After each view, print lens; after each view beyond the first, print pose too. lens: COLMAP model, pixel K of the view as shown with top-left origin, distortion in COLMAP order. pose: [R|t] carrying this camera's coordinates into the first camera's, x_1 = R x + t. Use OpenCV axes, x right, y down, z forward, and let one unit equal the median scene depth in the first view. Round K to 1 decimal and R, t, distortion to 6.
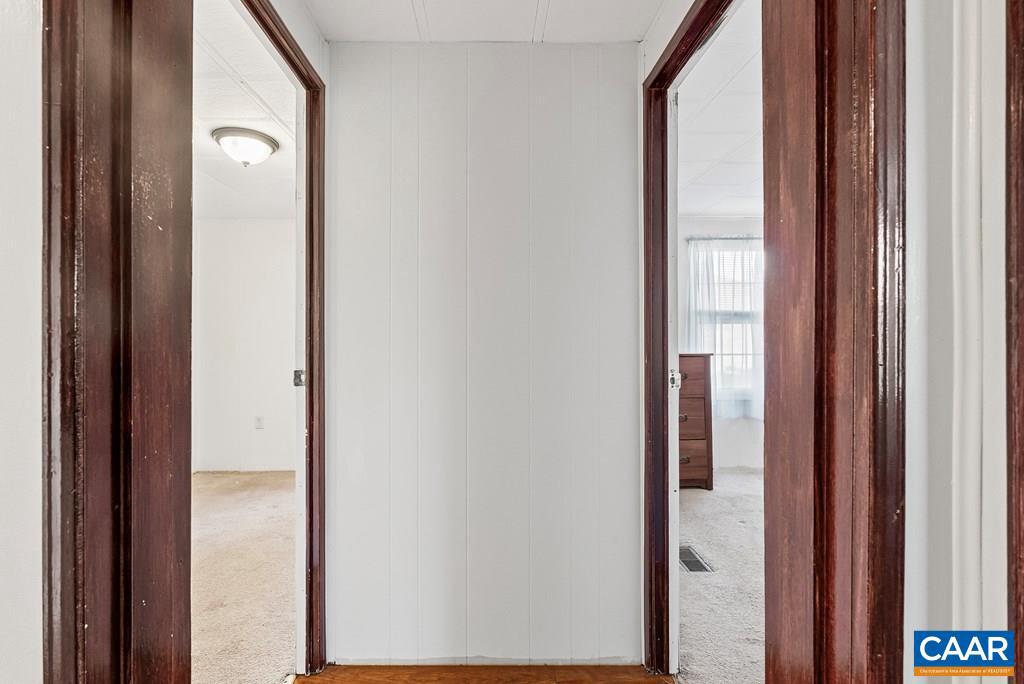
lens RADIAL K [[478.5, 0, 509.3], [0, 478.5, 340.5], [0, 0, 1]] dist [-0.004753, 0.001014]
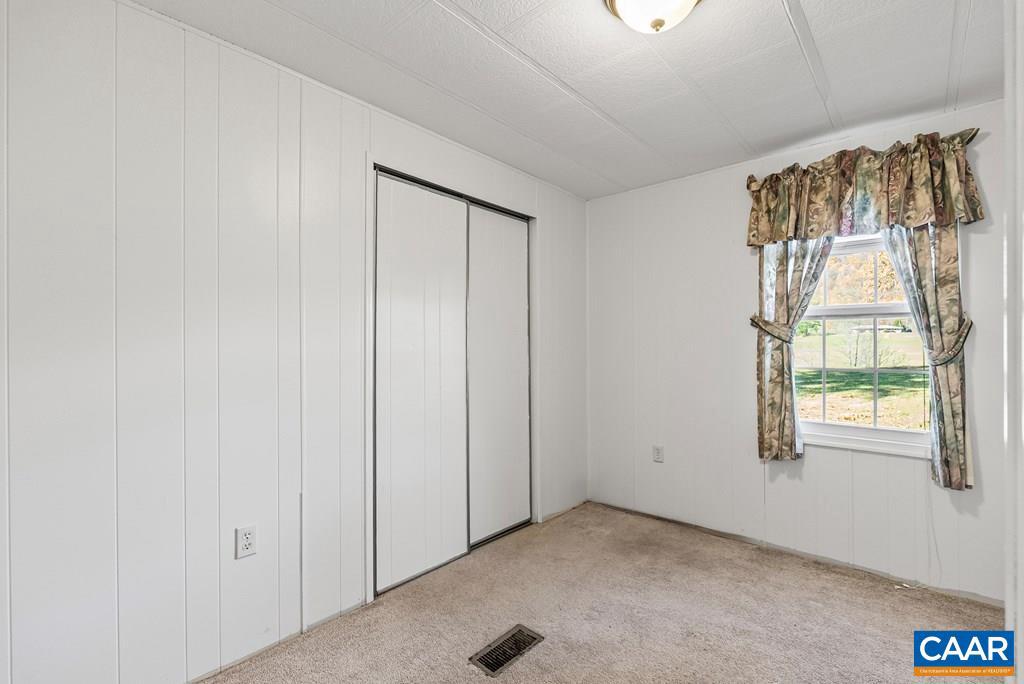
lens RADIAL K [[478.5, 0, 511.7], [0, 478.5, 343.4], [0, 0, 1]] dist [-0.004753, 0.001014]
pose [[0.738125, -0.007467, -0.674623, -0.217563], [0.004155, 0.999970, -0.006522, 0.002036], [0.674651, 0.002011, 0.738134, 0.339861]]
